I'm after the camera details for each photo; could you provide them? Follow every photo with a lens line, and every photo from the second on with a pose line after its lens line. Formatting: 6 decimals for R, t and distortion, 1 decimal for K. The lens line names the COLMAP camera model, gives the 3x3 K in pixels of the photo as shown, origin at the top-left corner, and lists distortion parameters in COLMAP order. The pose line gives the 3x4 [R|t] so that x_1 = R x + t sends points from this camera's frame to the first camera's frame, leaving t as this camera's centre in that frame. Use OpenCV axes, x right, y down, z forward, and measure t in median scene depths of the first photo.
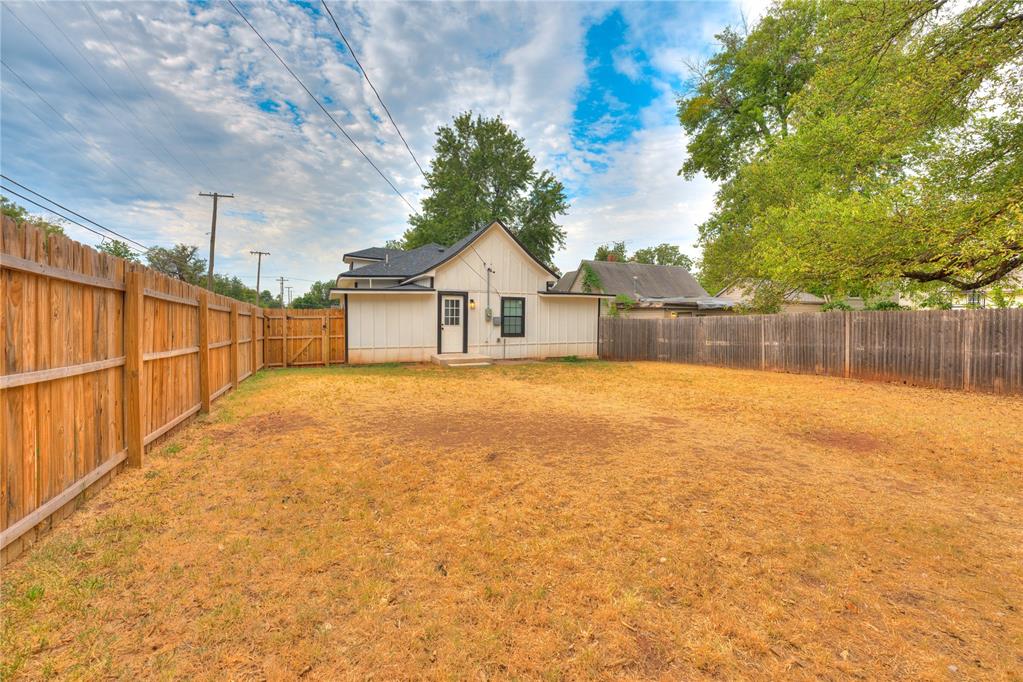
lens RADIAL K [[426.8, 0, 515.8], [0, 426.8, 328.0], [0, 0, 1]] dist [-0.029660, 0.003255]
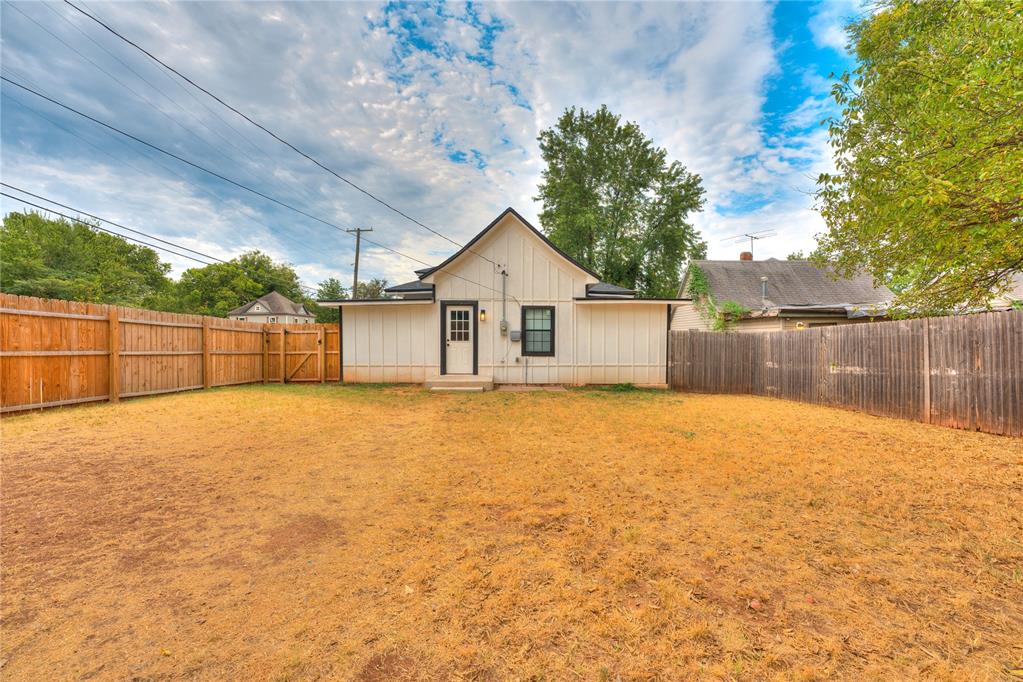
lens RADIAL K [[426.8, 0, 515.1], [0, 426.8, 339.0], [0, 0, 1]] dist [-0.029660, 0.003255]
pose [[0.913915, -0.004815, -0.405877, 0.136502], [-0.007499, 0.999559, -0.028743, 0.006026], [0.405836, 0.029312, 0.913476, 0.130349]]
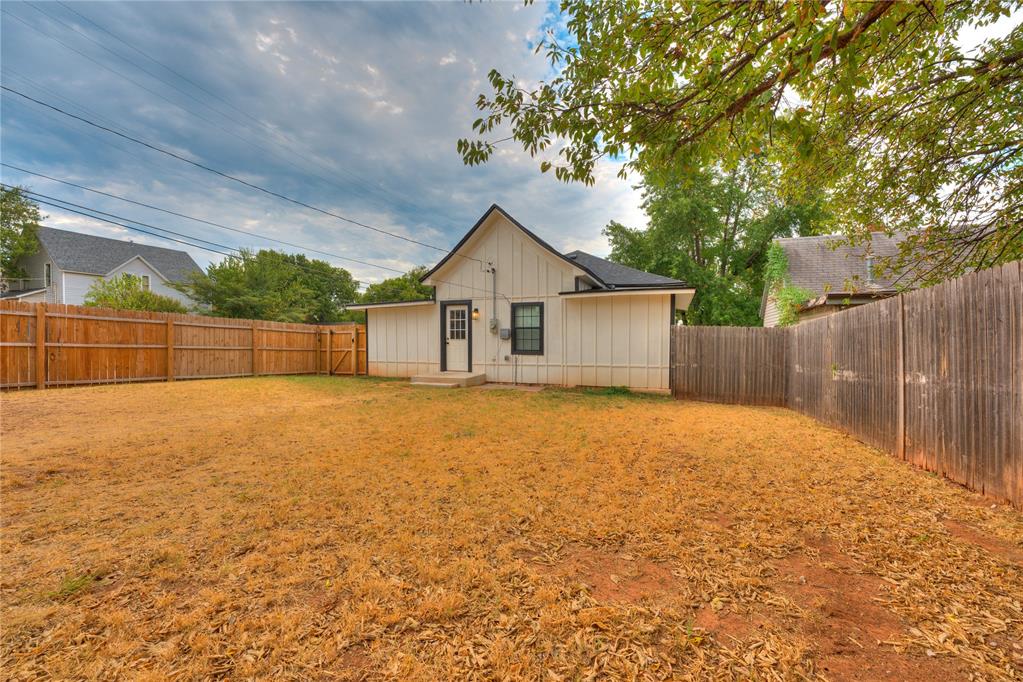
lens RADIAL K [[426.8, 0, 507.4], [0, 426.8, 341.5], [0, 0, 1]] dist [-0.029660, 0.003255]
pose [[0.675887, -0.007453, -0.736968, 0.263731], [-0.017081, 0.999522, -0.025774, 0.008854], [0.736807, 0.030008, 0.675437, 0.228187]]
